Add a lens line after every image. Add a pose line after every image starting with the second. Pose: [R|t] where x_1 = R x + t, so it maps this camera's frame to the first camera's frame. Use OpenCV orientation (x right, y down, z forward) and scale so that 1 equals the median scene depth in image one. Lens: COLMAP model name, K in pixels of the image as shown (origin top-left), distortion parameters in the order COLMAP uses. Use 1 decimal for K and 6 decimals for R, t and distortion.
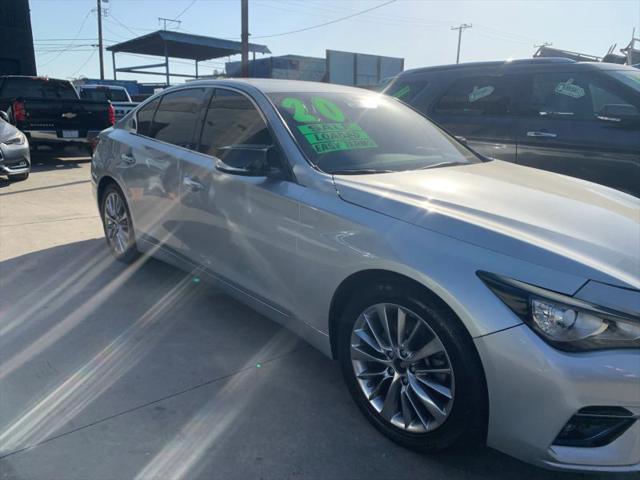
lens RADIAL K [[491.1, 0, 320.9], [0, 491.1, 228.8], [0, 0, 1]] dist [0.026381, -0.016993]
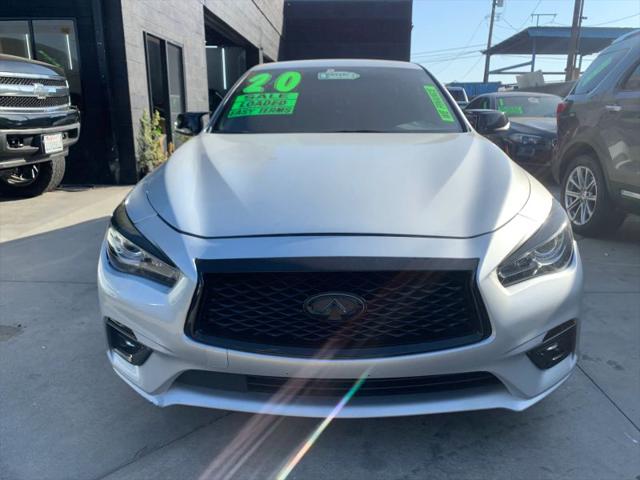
lens RADIAL K [[491.1, 0, 324.0], [0, 491.1, 243.2], [0, 0, 1]] dist [0.026381, -0.016993]
pose [[0.730952, 0.156713, -0.664192, 0.350682], [-0.143998, 0.986781, 0.074355, 0.007802], [0.667064, 0.041292, 0.743855, 0.103755]]
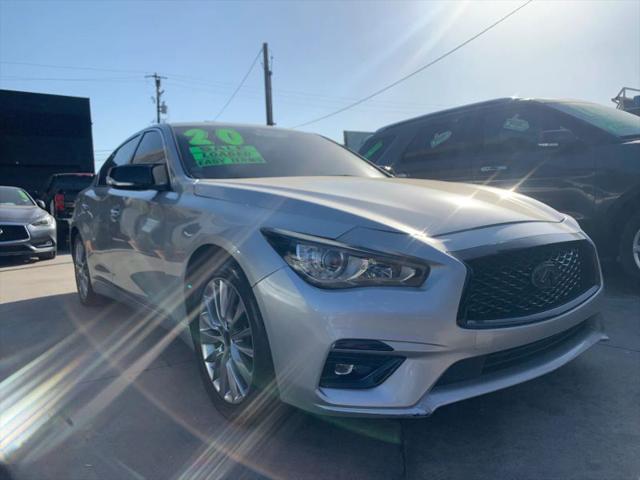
lens RADIAL K [[491.1, 0, 328.0], [0, 491.1, 243.4], [0, 0, 1]] dist [0.026381, -0.016993]
pose [[0.993664, -0.053918, -0.098612, 0.133505], [0.038406, 0.987490, -0.152932, 0.068156], [0.105625, 0.148176, 0.983304, -0.006135]]
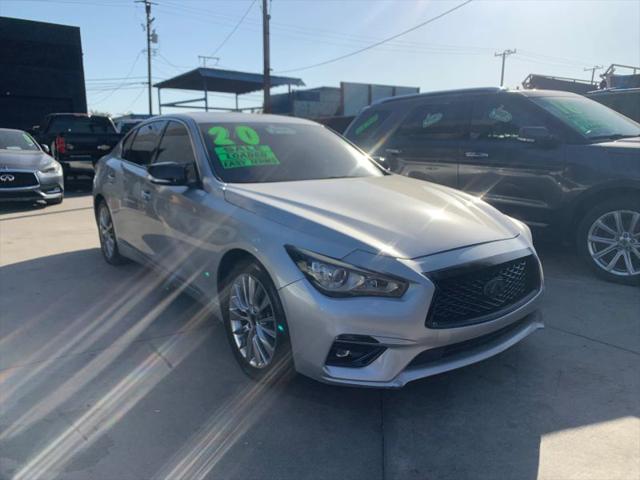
lens RADIAL K [[491.1, 0, 322.8], [0, 491.1, 240.2], [0, 0, 1]] dist [0.026381, -0.016993]
pose [[0.996060, -0.001193, -0.088669, 0.130548], [-0.001904, 0.999391, -0.034837, 0.028895], [0.088656, 0.034869, 0.995452, -0.094706]]
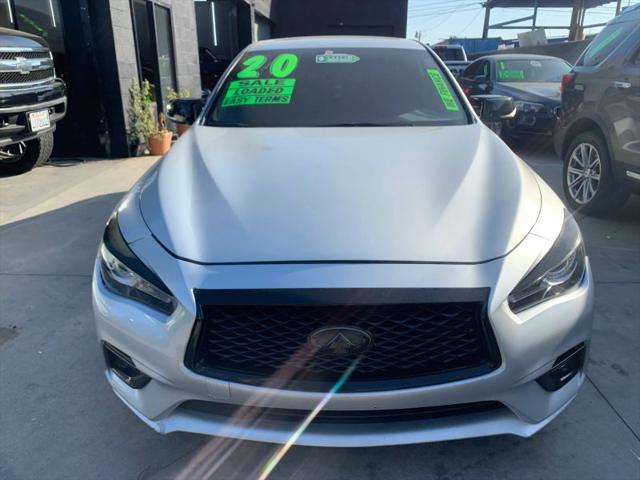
lens RADIAL K [[491.1, 0, 322.4], [0, 491.1, 243.7], [0, 0, 1]] dist [0.026381, -0.016993]
pose [[0.736666, 0.206281, -0.644027, 0.335975], [-0.137999, 0.978157, 0.155453, -0.019397], [0.662027, -0.025641, 0.749041, 0.108586]]
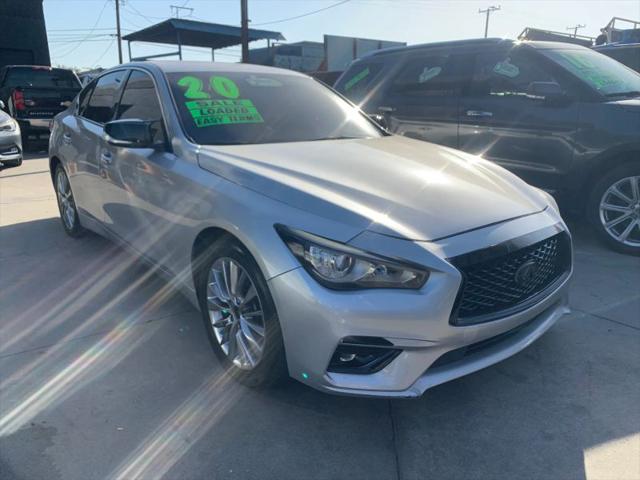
lens RADIAL K [[491.1, 0, 330.5], [0, 491.1, 241.7], [0, 0, 1]] dist [0.026381, -0.016993]
pose [[0.999374, -0.001645, -0.035334, 0.115074], [0.003268, 0.998939, 0.045942, 0.017934], [0.035221, -0.046029, 0.998319, -0.030805]]
